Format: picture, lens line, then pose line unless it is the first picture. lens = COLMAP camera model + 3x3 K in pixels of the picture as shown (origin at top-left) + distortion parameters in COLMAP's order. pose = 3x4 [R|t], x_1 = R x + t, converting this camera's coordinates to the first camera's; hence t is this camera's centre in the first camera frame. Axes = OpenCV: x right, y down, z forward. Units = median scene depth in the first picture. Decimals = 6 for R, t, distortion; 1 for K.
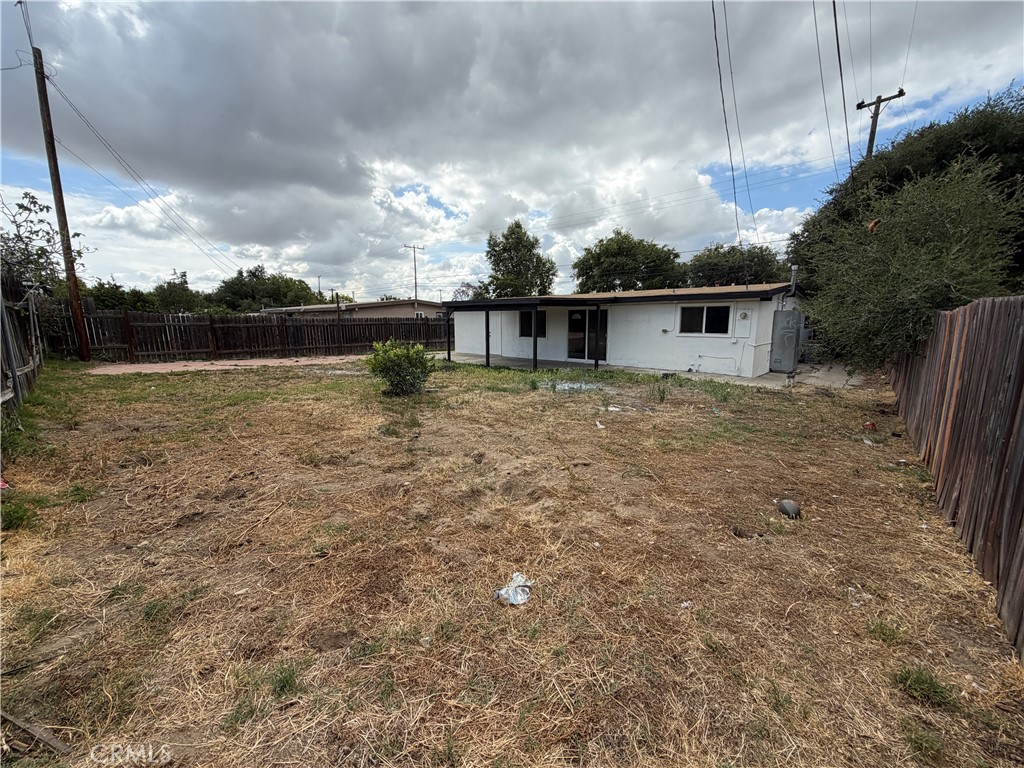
lens RADIAL K [[406.5, 0, 503.4], [0, 406.5, 381.0], [0, 0, 1]] dist [0.000341, 0.000049]
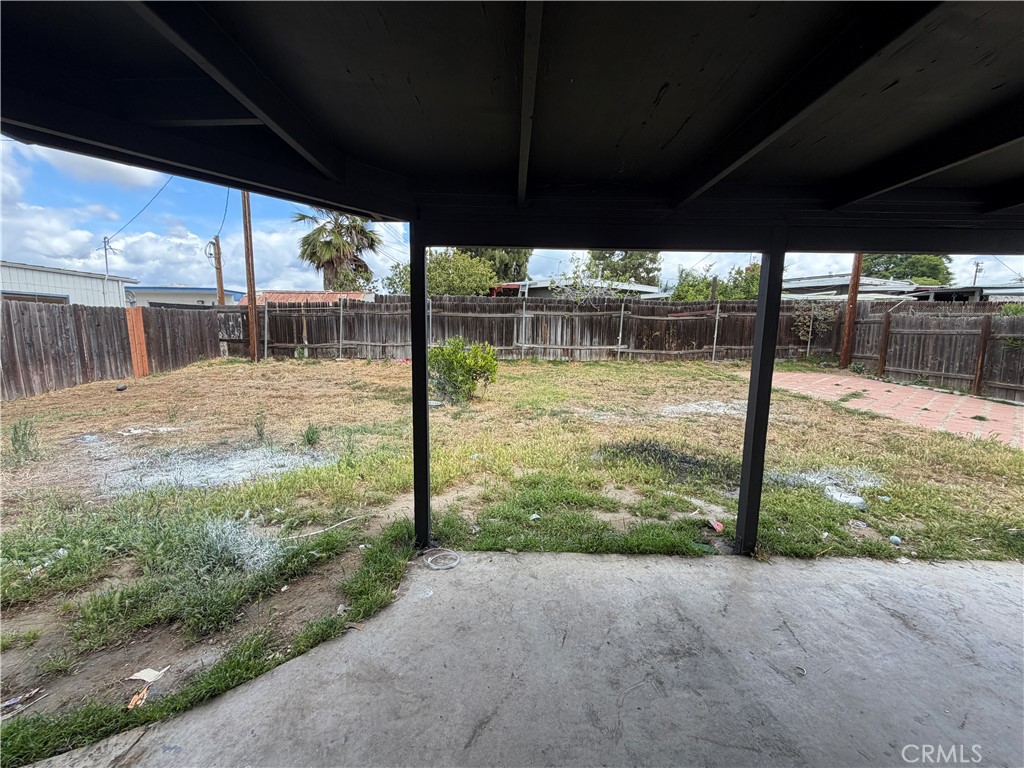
lens RADIAL K [[406.5, 0, 514.3], [0, 406.5, 379.1], [0, 0, 1]] dist [0.000341, 0.000049]
pose [[-0.726924, 0.081287, -0.681889, 0.132341], [-0.114765, 0.964624, 0.237337, -0.132608], [0.677060, 0.250784, -0.691880, 0.937711]]
